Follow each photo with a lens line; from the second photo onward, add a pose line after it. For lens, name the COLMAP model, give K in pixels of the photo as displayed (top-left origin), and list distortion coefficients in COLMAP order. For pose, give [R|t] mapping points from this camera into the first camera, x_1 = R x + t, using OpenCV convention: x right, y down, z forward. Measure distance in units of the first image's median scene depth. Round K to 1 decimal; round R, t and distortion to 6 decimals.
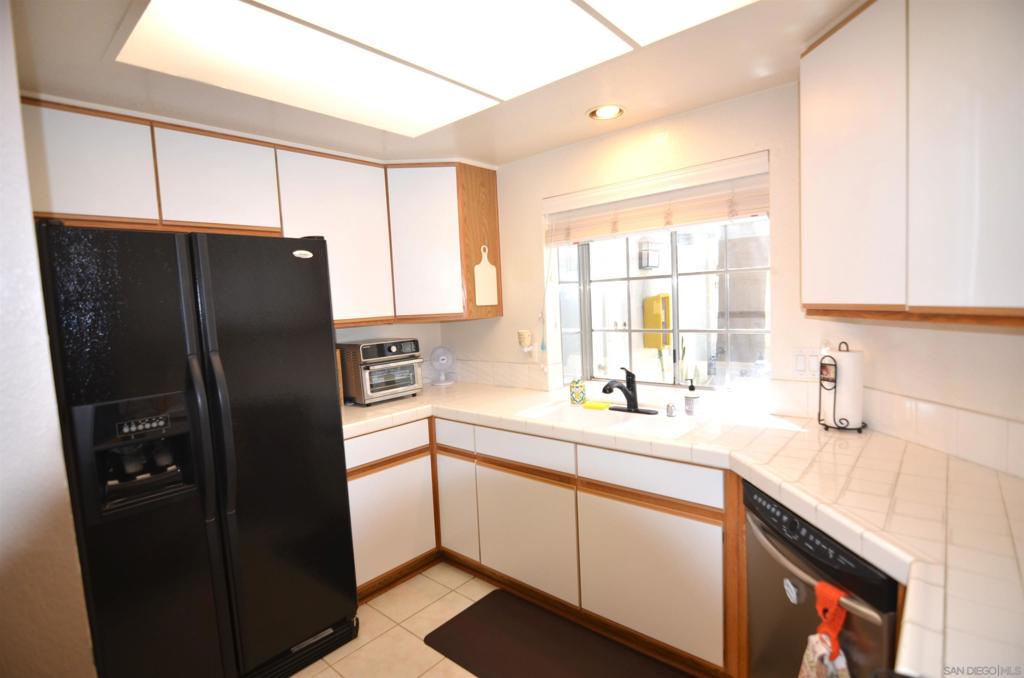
lens RADIAL K [[493.8, 0, 512.0], [0, 493.8, 339.0], [0, 0, 1]] dist [-0.005260, -0.011152]
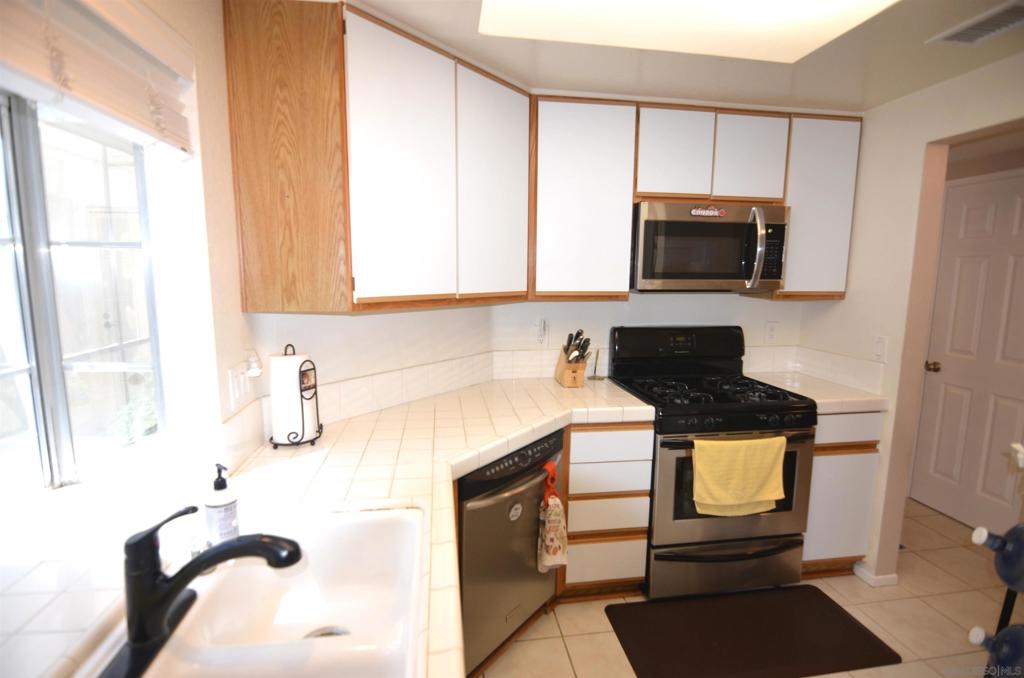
lens RADIAL K [[503.5, 0, 512.0], [0, 503.5, 339.0], [0, 0, 1]] dist [-0.003036, -0.013171]
pose [[-0.763496, -0.043360, 0.644356, -0.183466], [0.082013, 0.983156, 0.163336, -0.108565], [-0.640584, 0.177552, -0.747079, 1.319117]]
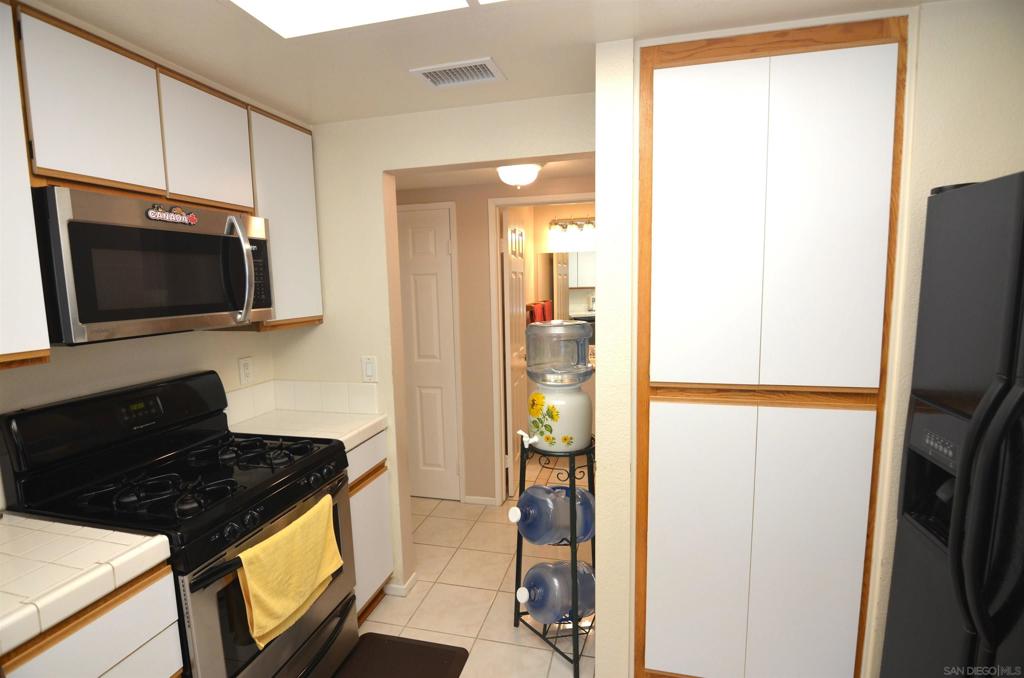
lens RADIAL K [[493.8, 0, 512.0], [0, 493.8, 339.0], [0, 0, 1]] dist [-0.005260, -0.011152]
pose [[-0.885013, 0.121134, -0.449531, 0.132203], [0.025729, 0.976808, 0.212564, -0.132346], [0.464855, 0.176556, -0.867605, 1.048585]]
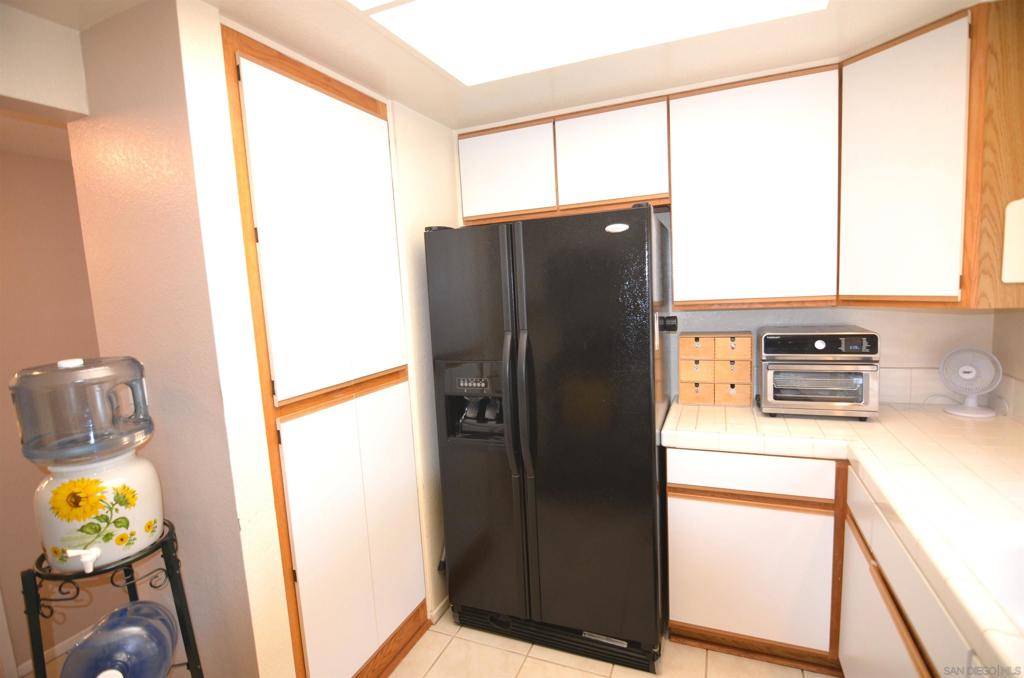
lens RADIAL K [[493.8, 0, 512.0], [0, 493.8, 339.0], [0, 0, 1]] dist [-0.005260, -0.011152]
pose [[0.322815, 0.134183, -0.936902, 0.364583], [-0.038111, 0.990939, 0.128790, -0.083553], [0.945694, -0.005869, 0.325004, 0.541310]]
